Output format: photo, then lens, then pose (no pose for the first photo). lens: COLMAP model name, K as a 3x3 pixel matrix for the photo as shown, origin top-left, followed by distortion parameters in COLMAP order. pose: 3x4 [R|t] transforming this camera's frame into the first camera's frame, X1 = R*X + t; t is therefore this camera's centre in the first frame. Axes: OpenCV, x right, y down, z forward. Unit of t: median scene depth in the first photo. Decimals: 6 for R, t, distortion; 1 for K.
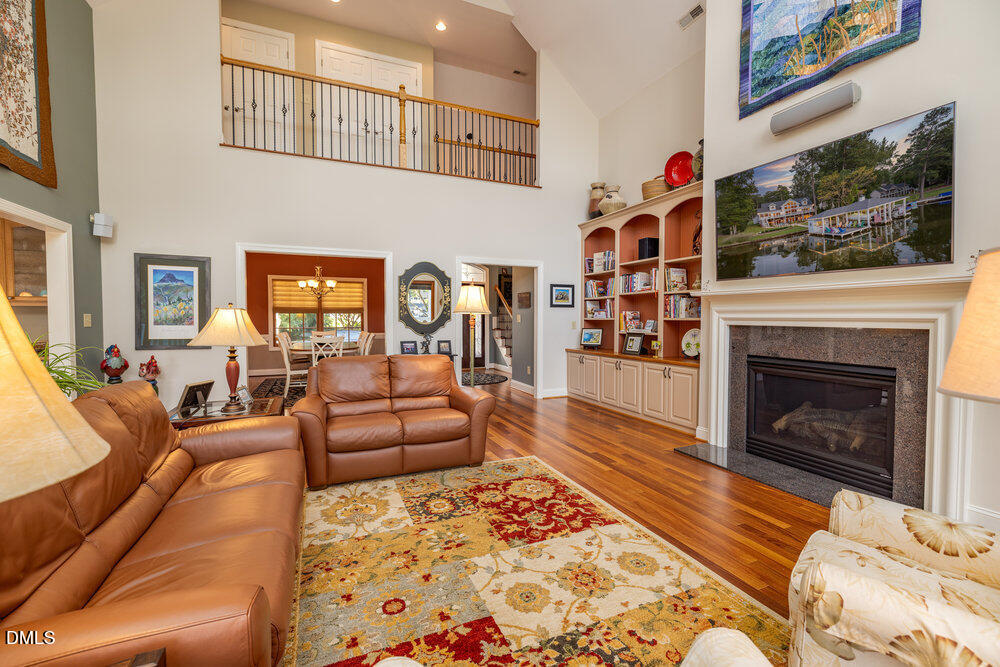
lens RADIAL K [[430.0, 0, 499.0], [0, 430.0, 327.7], [0, 0, 1]] dist [-0.000157, -0.000109]
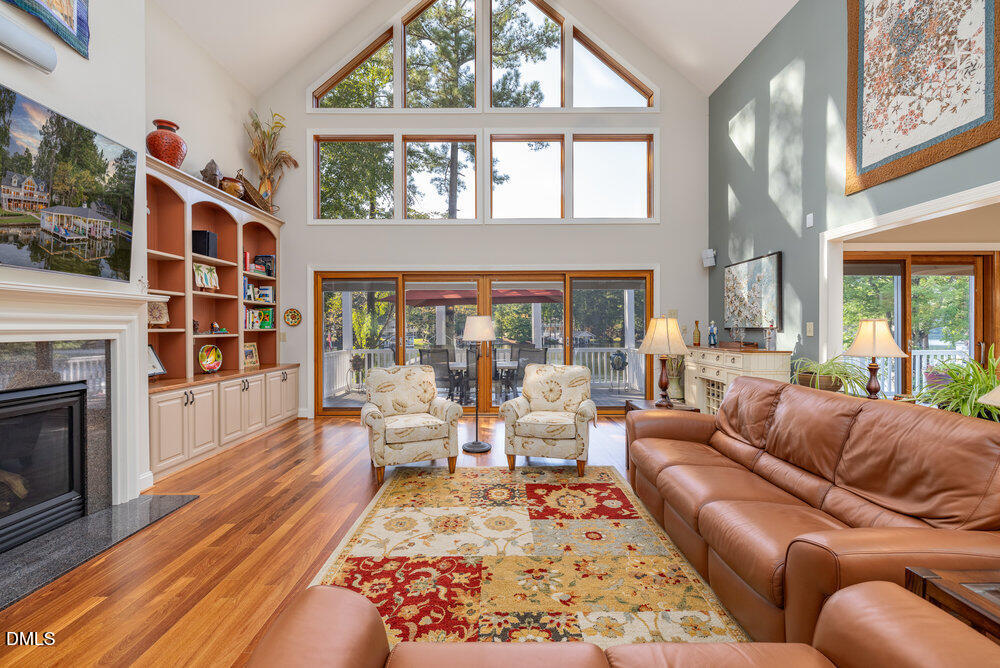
lens RADIAL K [[431.3, 0, 496.5], [0, 431.3, 332.5], [0, 0, 1]] dist [0.001522, 0.000136]
pose [[-0.920399, -0.004116, 0.390959, -0.324340], [0.011091, 0.999267, 0.036630, -0.041070], [-0.390823, 0.038050, -0.919679, 1.552645]]
